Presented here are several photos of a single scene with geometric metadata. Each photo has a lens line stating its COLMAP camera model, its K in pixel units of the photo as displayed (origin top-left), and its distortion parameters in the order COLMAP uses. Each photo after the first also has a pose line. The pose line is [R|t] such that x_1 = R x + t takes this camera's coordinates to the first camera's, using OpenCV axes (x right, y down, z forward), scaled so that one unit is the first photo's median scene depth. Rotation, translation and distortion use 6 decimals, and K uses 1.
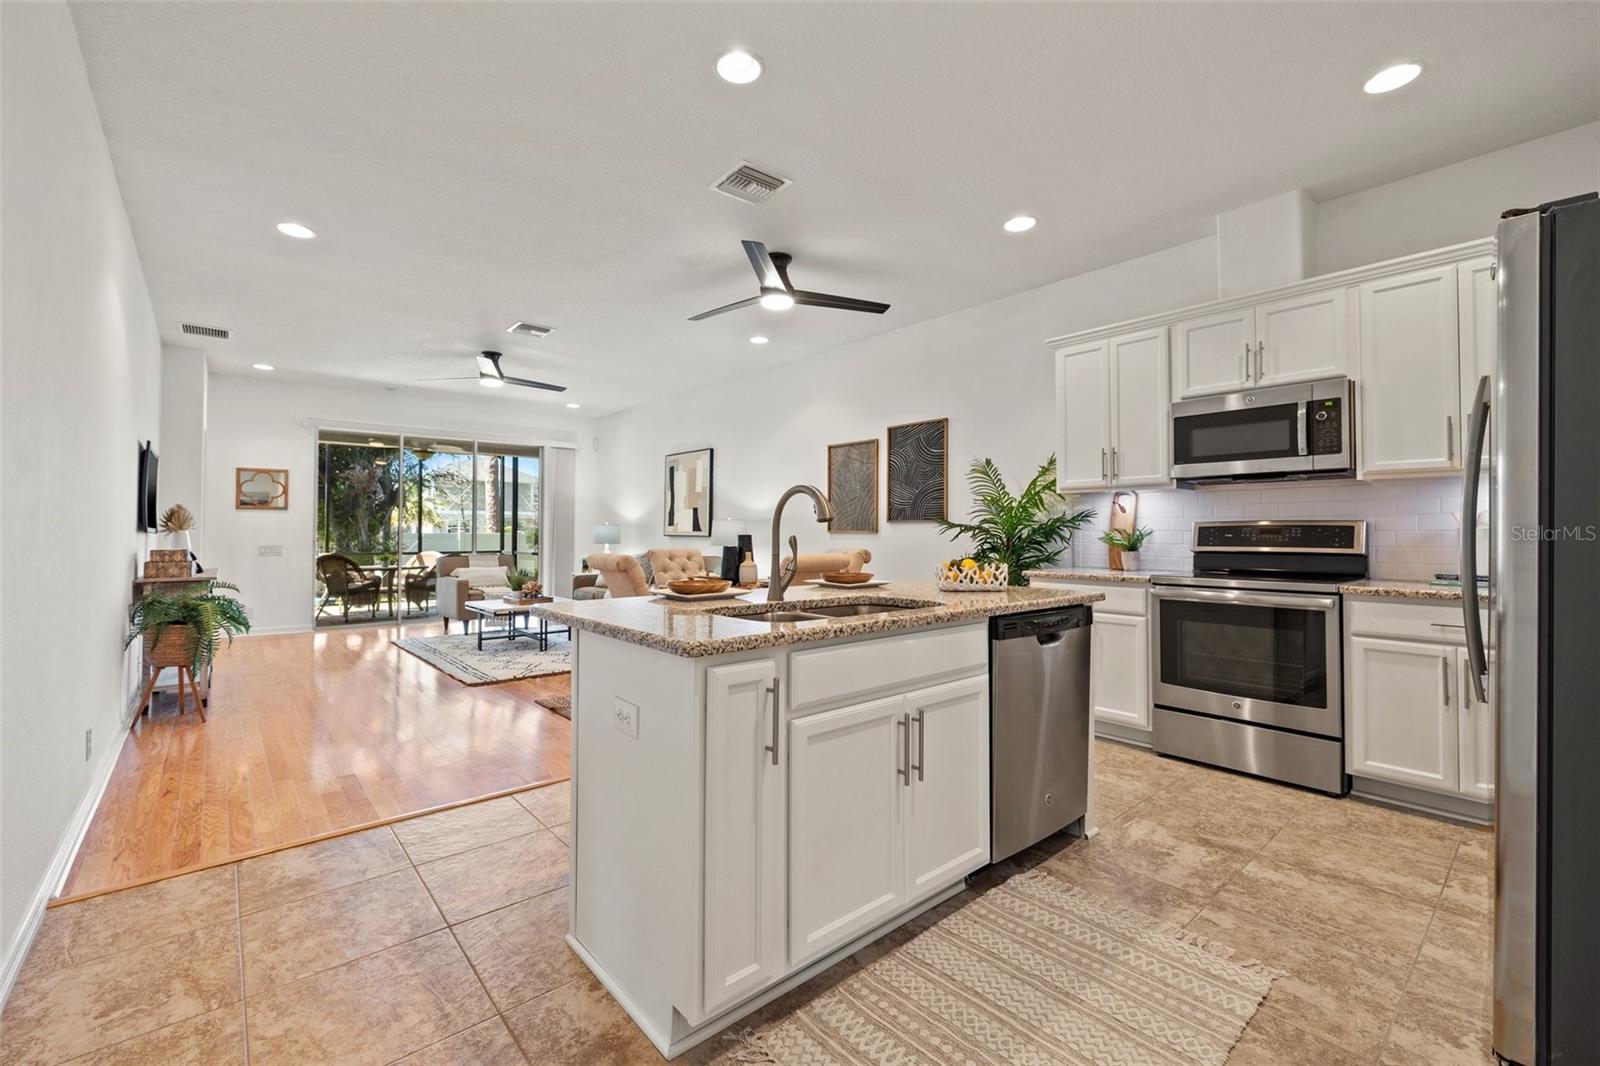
lens RADIAL K [[674.4, 0, 792.8], [0, 674.4, 519.7], [0, 0, 1]] dist [-0.002163, 0.001023]
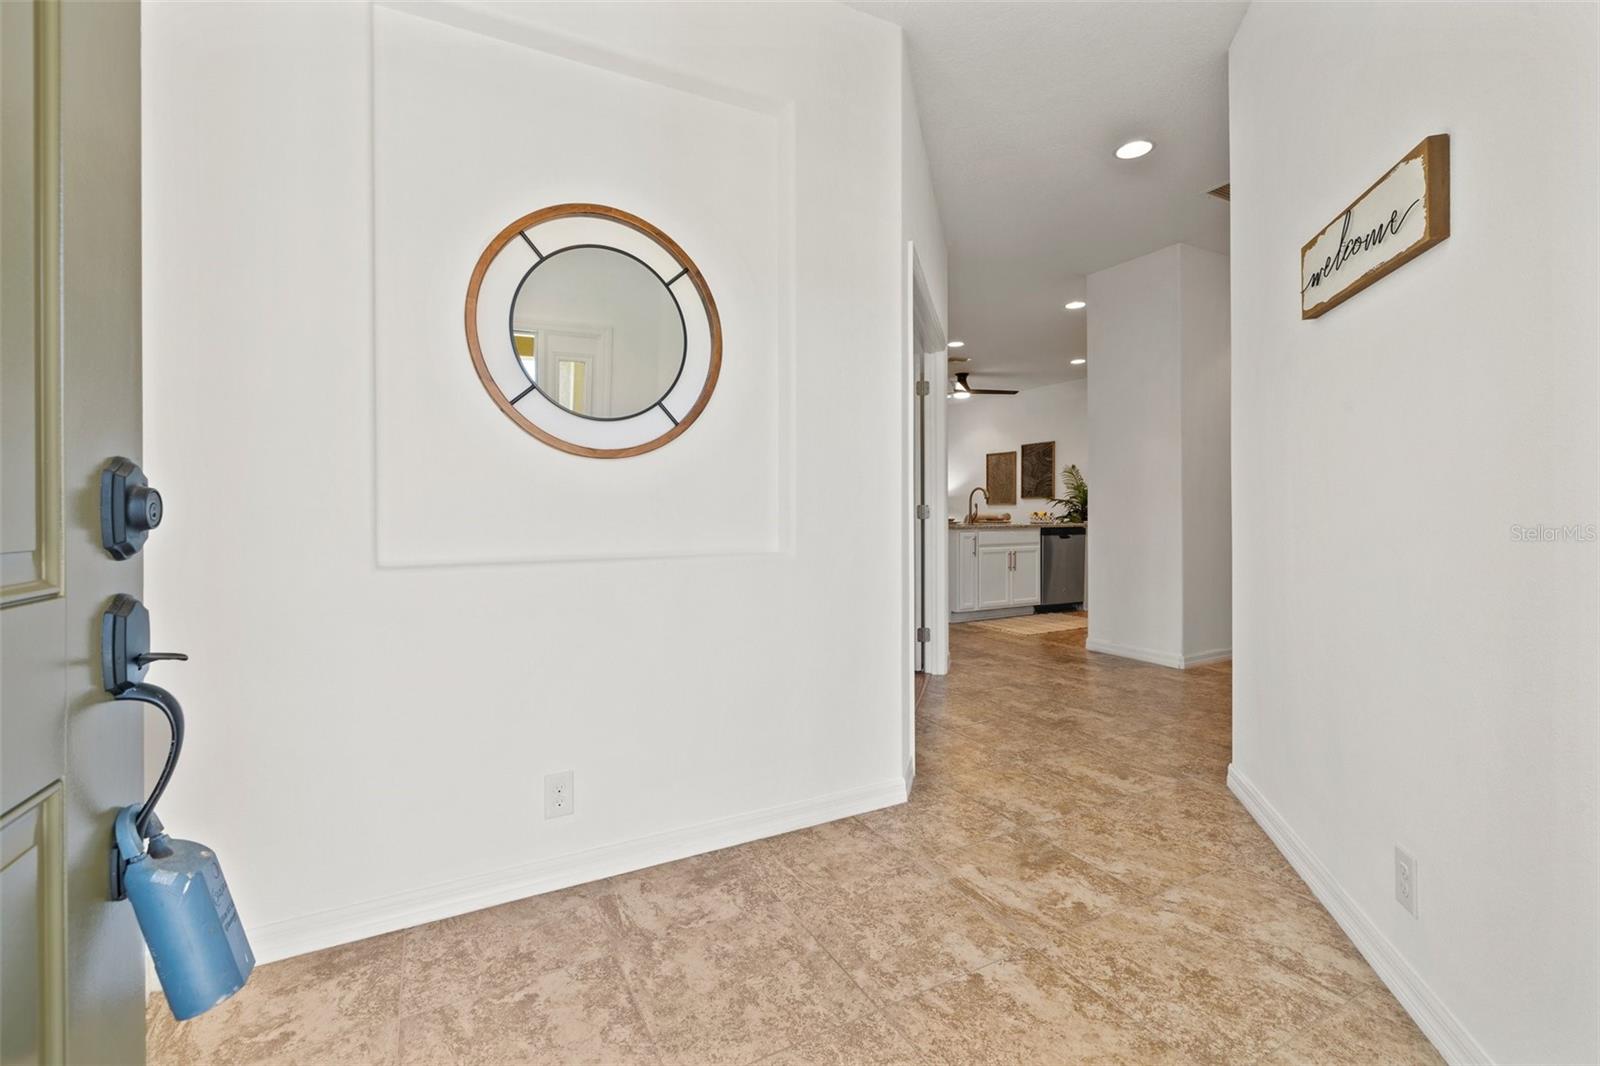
lens RADIAL K [[674.4, 0, 796.1], [0, 674.4, 510.3], [0, 0, 1]] dist [-0.002163, 0.001023]
pose [[0.975940, -0.007047, -0.217925, -0.063873], [0.011371, 0.999762, 0.018594, -0.005554], [0.217742, -0.020624, 0.975788, -1.056032]]
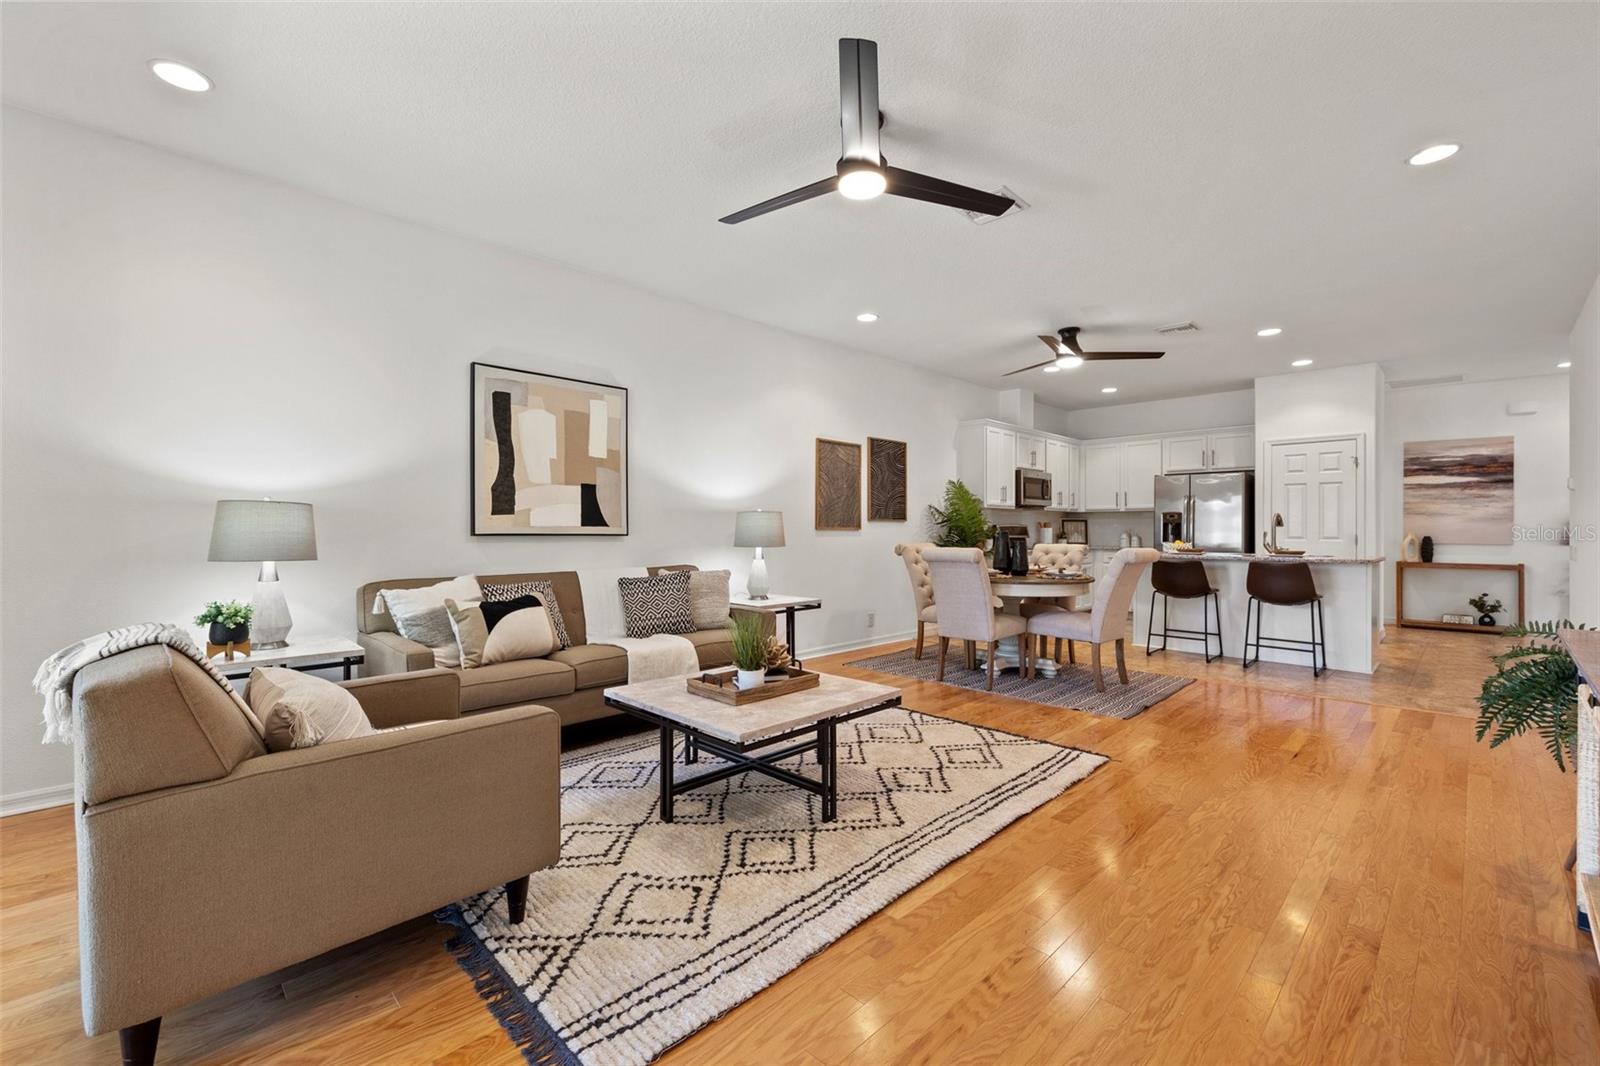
lens RADIAL K [[674.4, 0, 790.4], [0, 674.4, 527.7], [0, 0, 1]] dist [-0.002163, 0.001023]
pose [[-0.067522, 0.001682, 0.997716, -1.210287], [-0.020816, 0.999779, -0.003094, 0.028350], [-0.997501, -0.020977, -0.067472, 1.471803]]
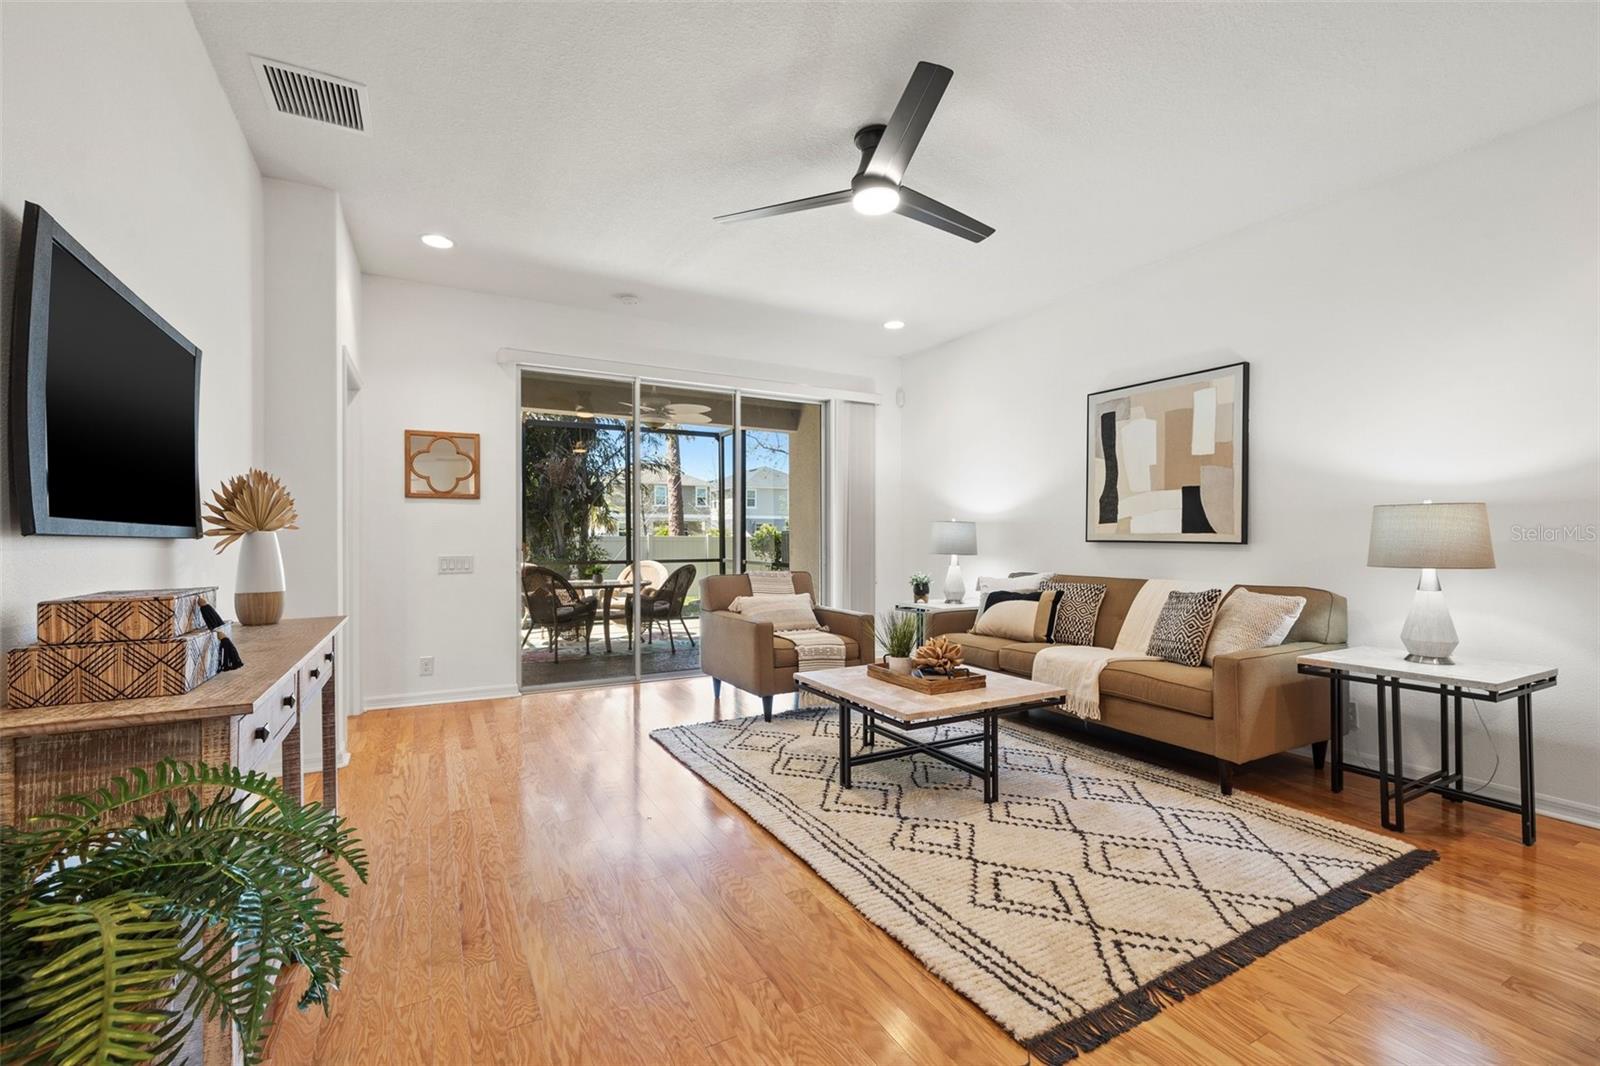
lens RADIAL K [[674.4, 0, 787.5], [0, 674.4, 540.6], [0, 0, 1]] dist [-0.002163, 0.001023]
pose [[0.977040, 0.001056, -0.213055, -0.562170], [0.004615, 0.999648, 0.026119, 0.013964], [0.213008, -0.026502, 0.976691, 0.748326]]
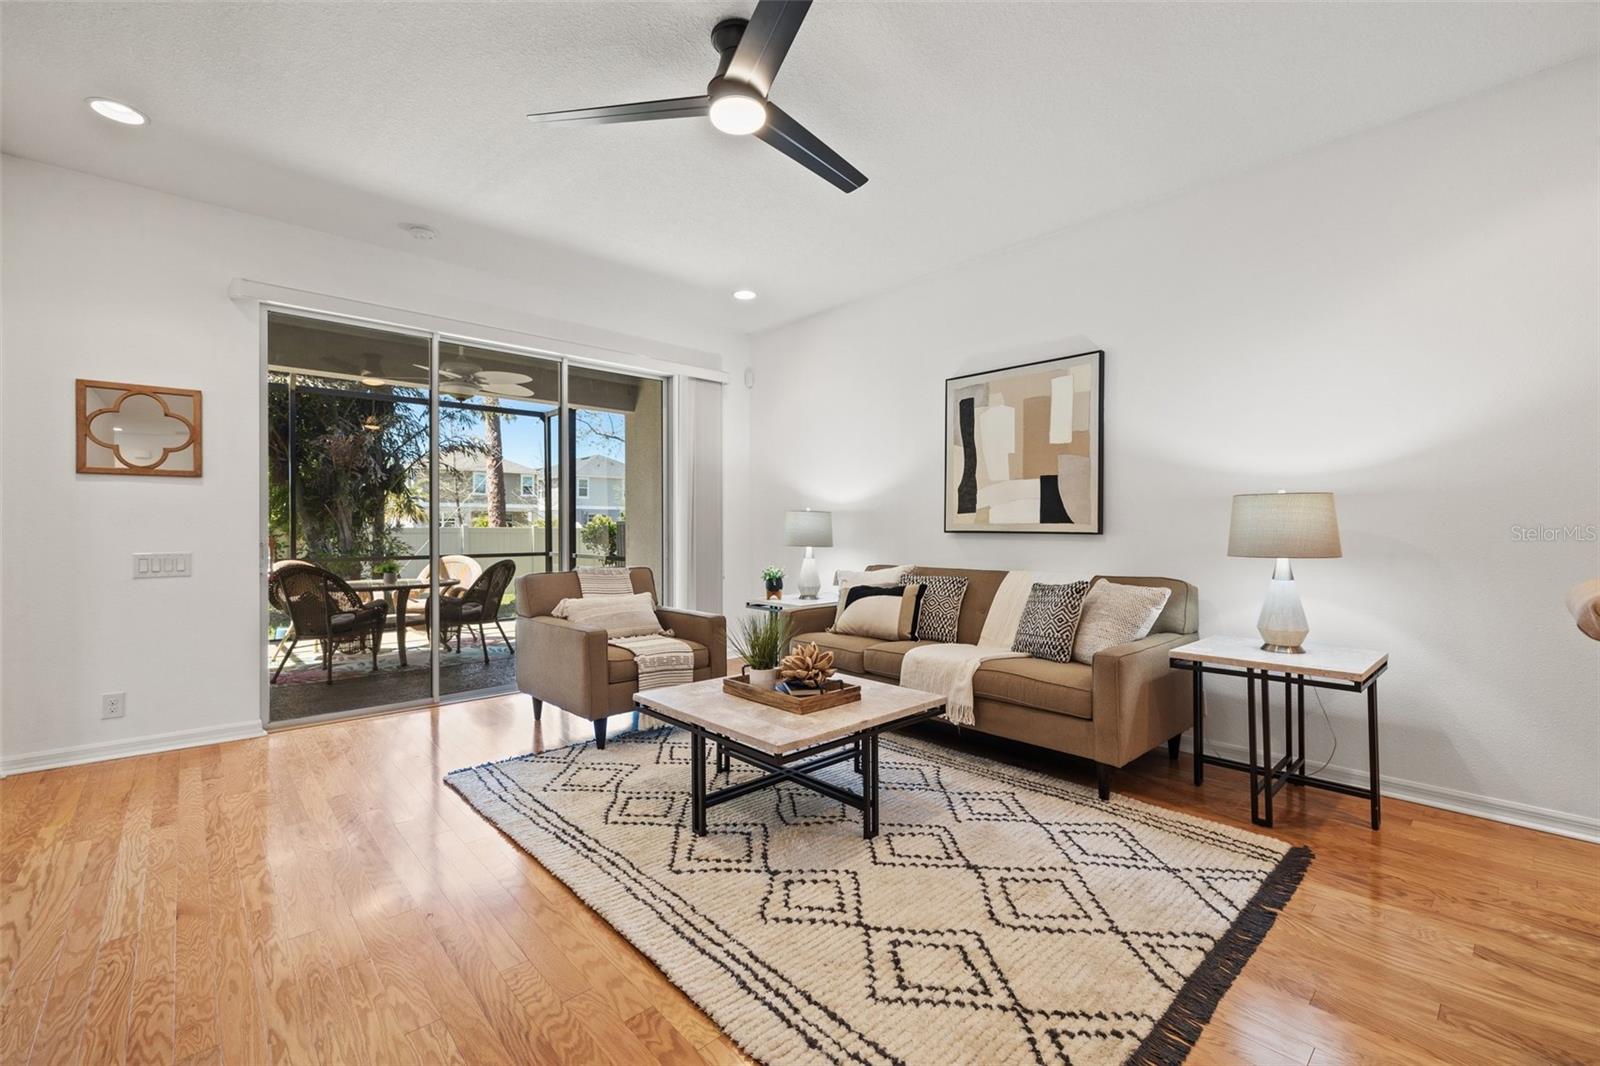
lens RADIAL K [[674.4, 0, 789.8], [0, 674.4, 529.4], [0, 0, 1]] dist [-0.002163, 0.001023]
pose [[0.999616, -0.000927, 0.027686, -0.589358], [0.000295, 0.999739, 0.022835, 0.017511], [-0.027700, -0.022818, 0.999356, 0.864309]]
